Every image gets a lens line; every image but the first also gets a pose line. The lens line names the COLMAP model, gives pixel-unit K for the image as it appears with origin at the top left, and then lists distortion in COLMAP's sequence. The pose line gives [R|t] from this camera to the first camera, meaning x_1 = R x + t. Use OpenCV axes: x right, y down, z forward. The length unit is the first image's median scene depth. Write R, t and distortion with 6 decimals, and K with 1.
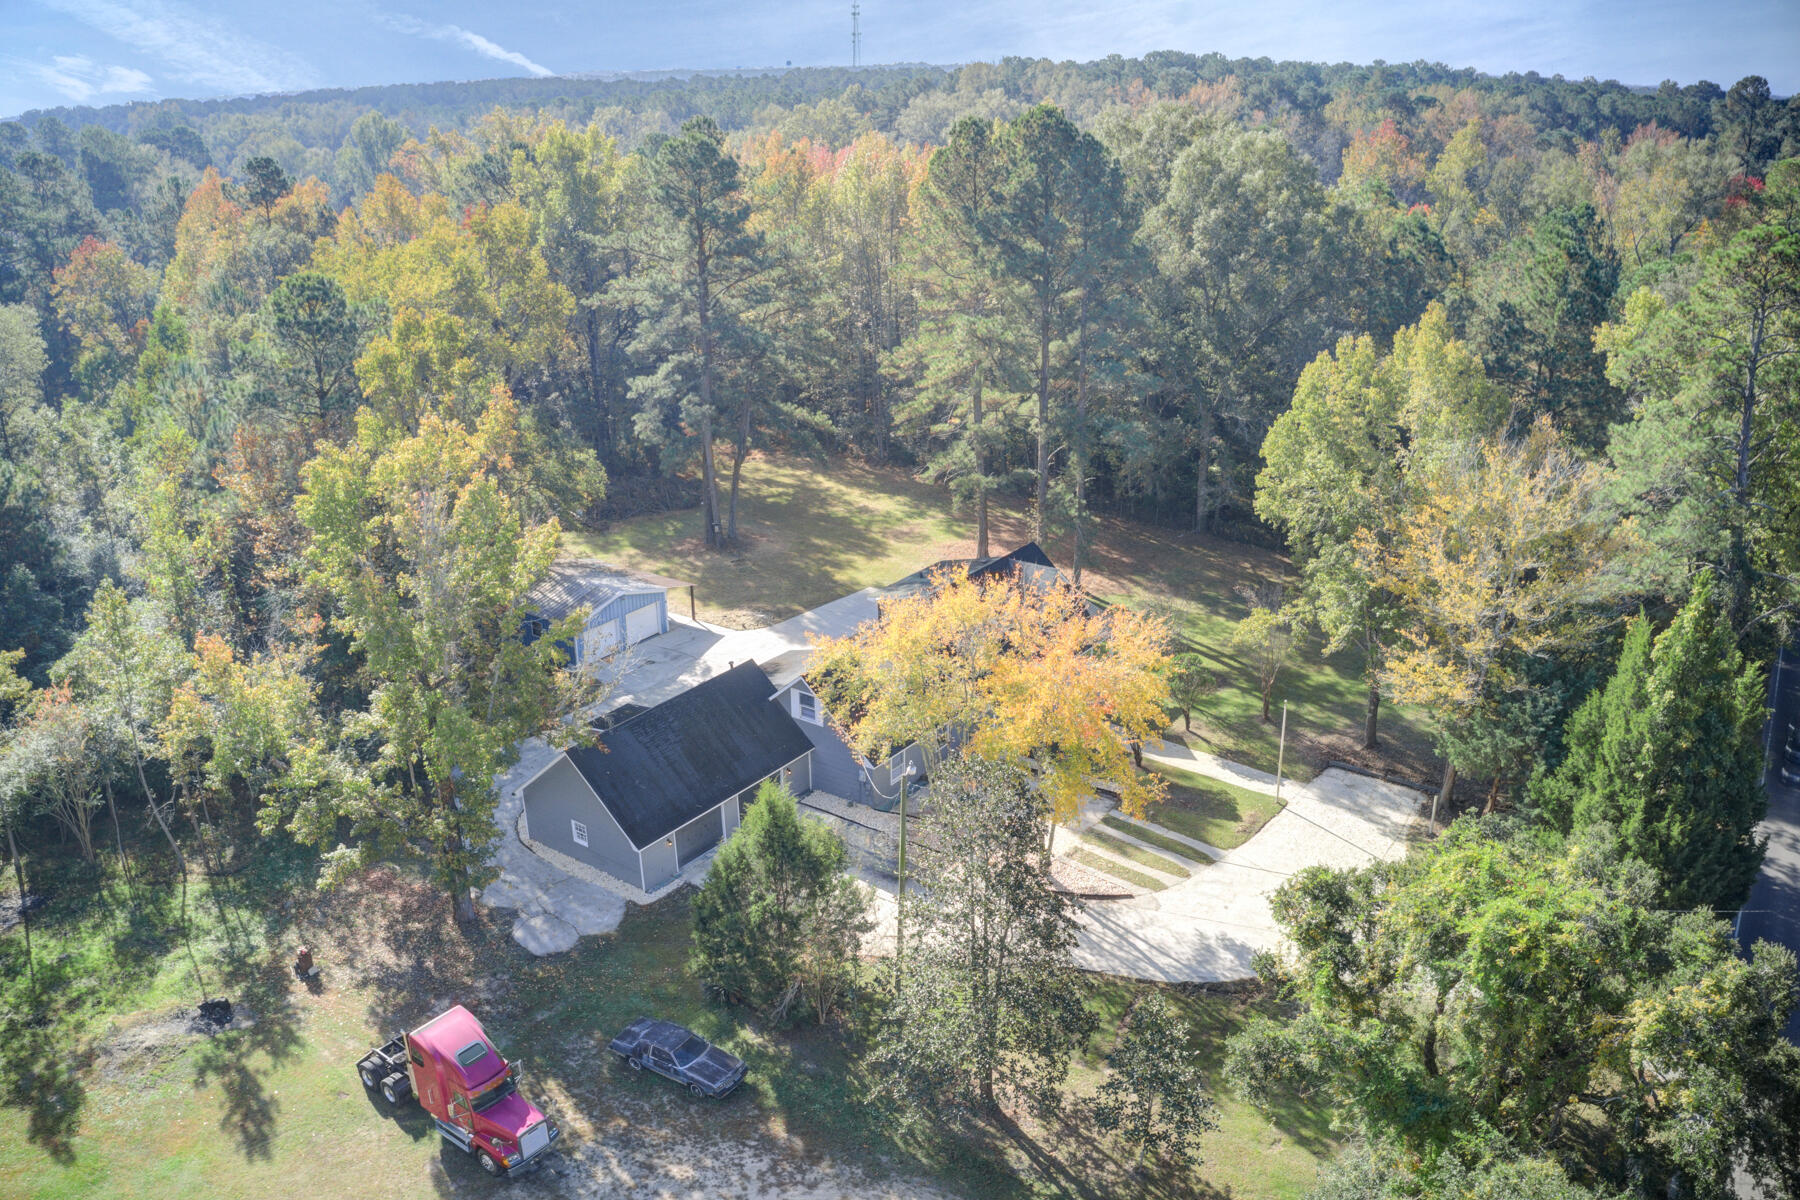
lens RADIAL K [[1446.2, 0, 905.5], [0, 1446.2, 574.2], [0, 0, 1]] dist [-0.174986, 0.006571]
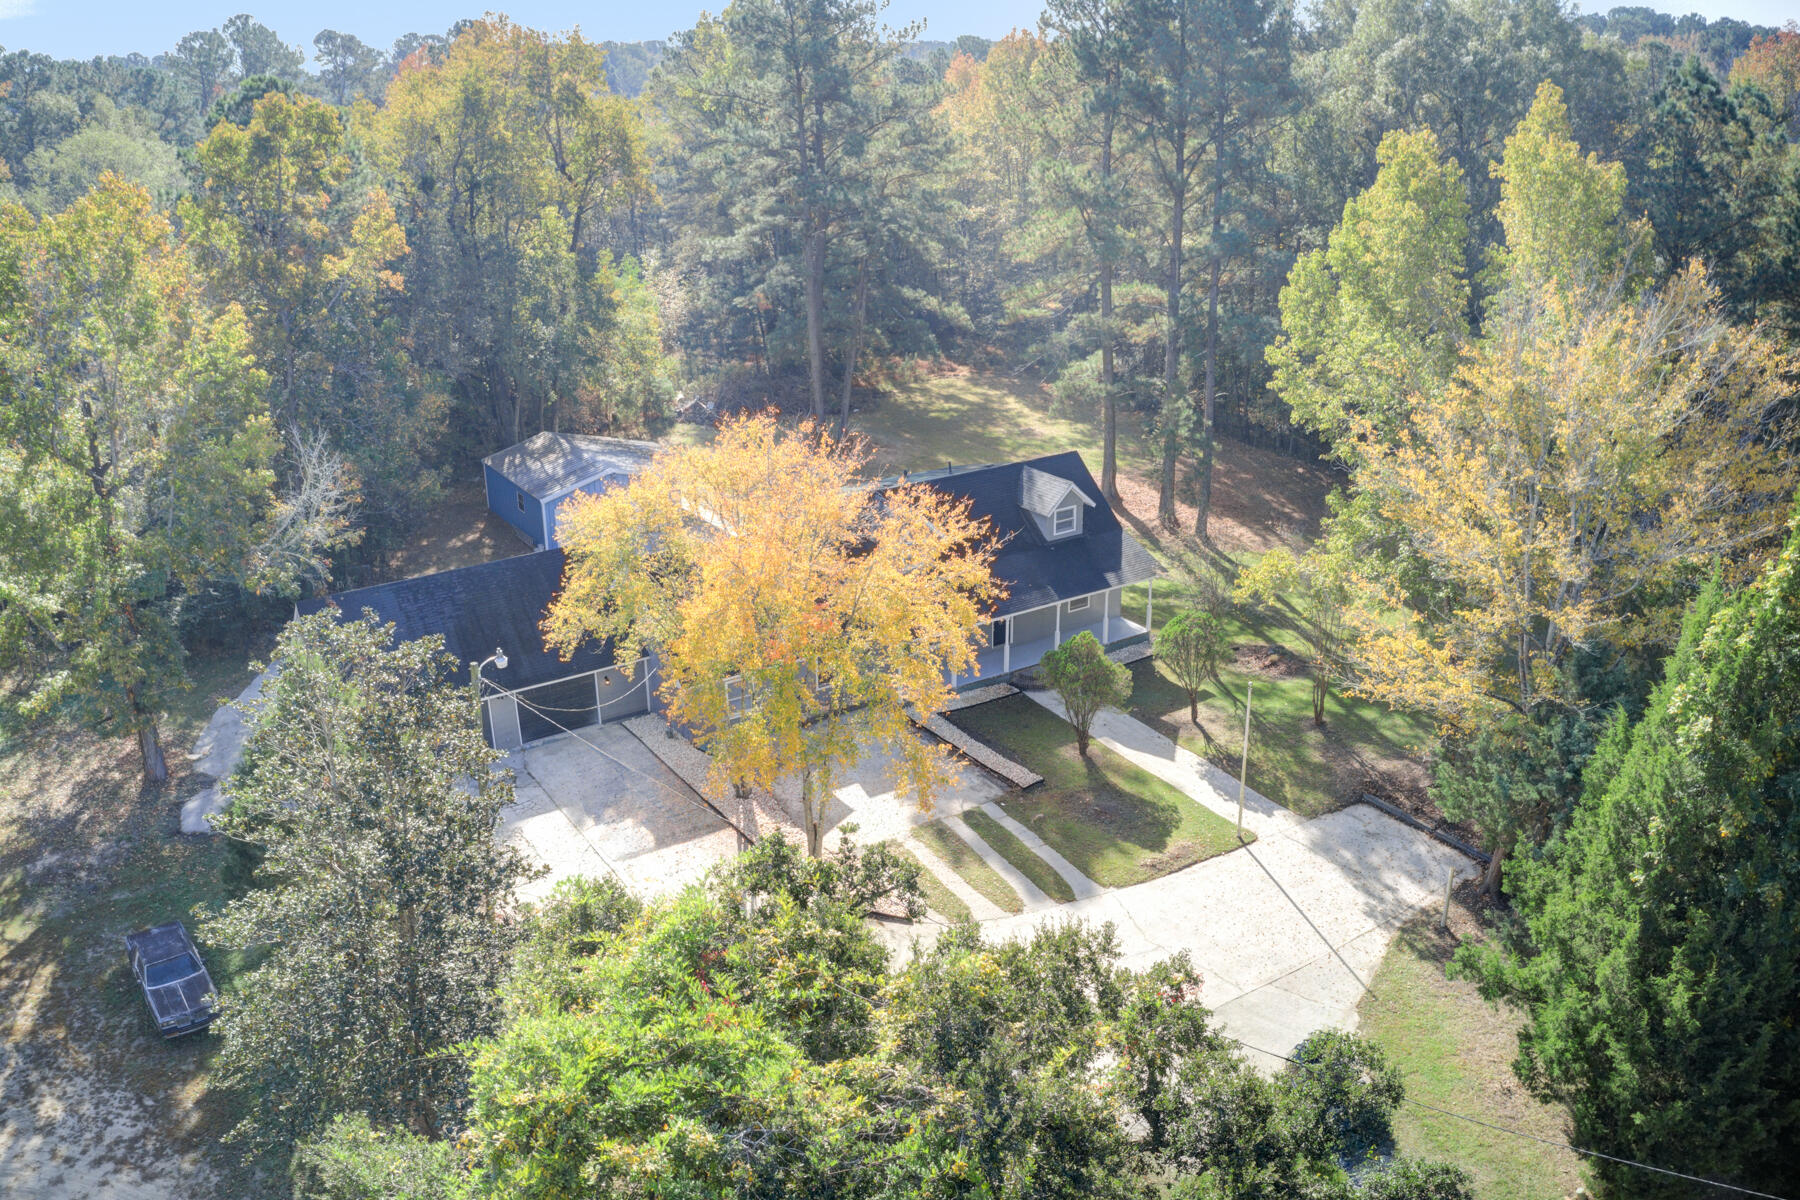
lens RADIAL K [[1446.2, 0, 905.5], [0, 1446.2, 574.2], [0, 0, 1]] dist [-0.174986, 0.006571]
pose [[0.933852, 0.120407, -0.336784, 0.333227], [-0.119319, 0.992566, 0.024009, 0.042250], [0.337171, 0.017764, 0.941276, 0.326730]]
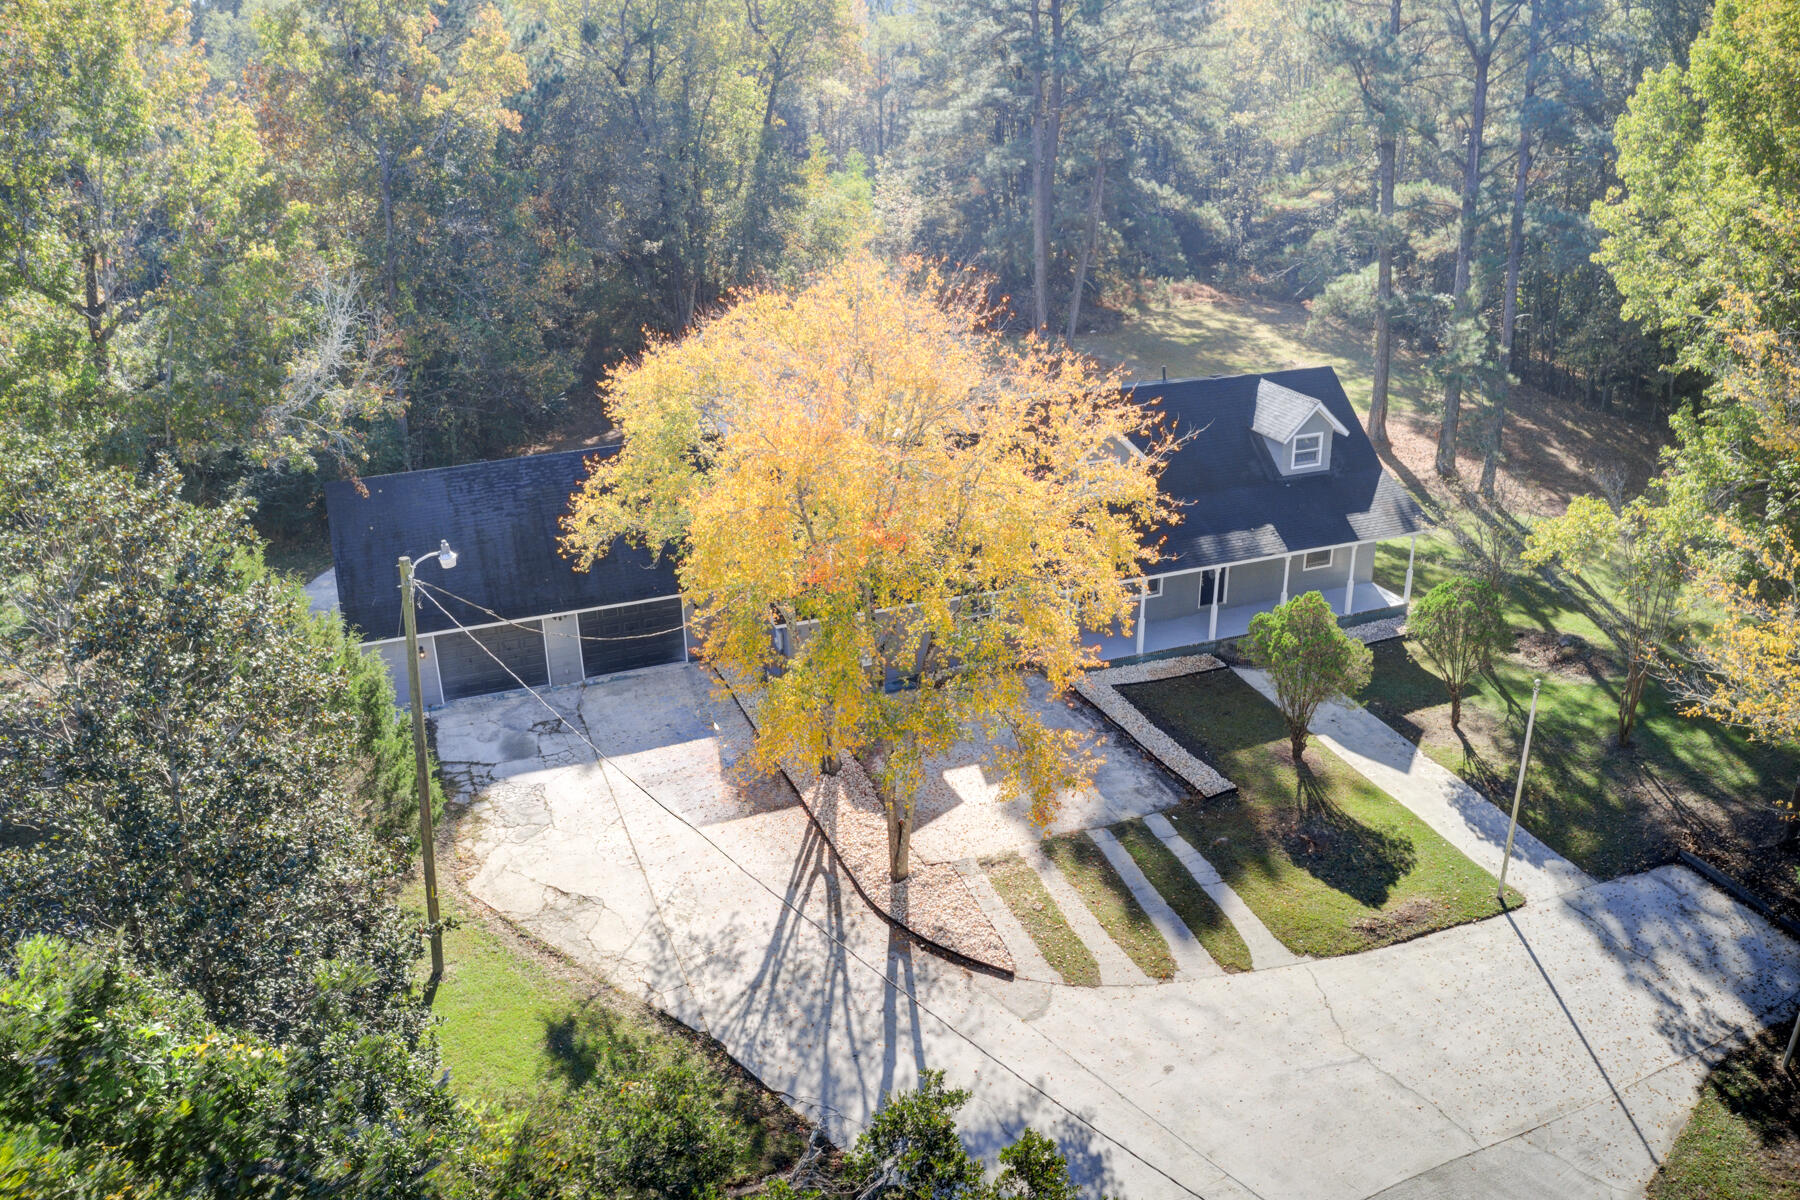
lens RADIAL K [[1446.2, 0, 905.5], [0, 1446.2, 574.2], [0, 0, 1]] dist [-0.174986, 0.006571]
pose [[0.842472, 0.198967, -0.500652, 0.311368], [-0.183446, 0.979715, 0.080661, 0.056652], [0.506545, 0.023888, 0.861882, 0.518248]]
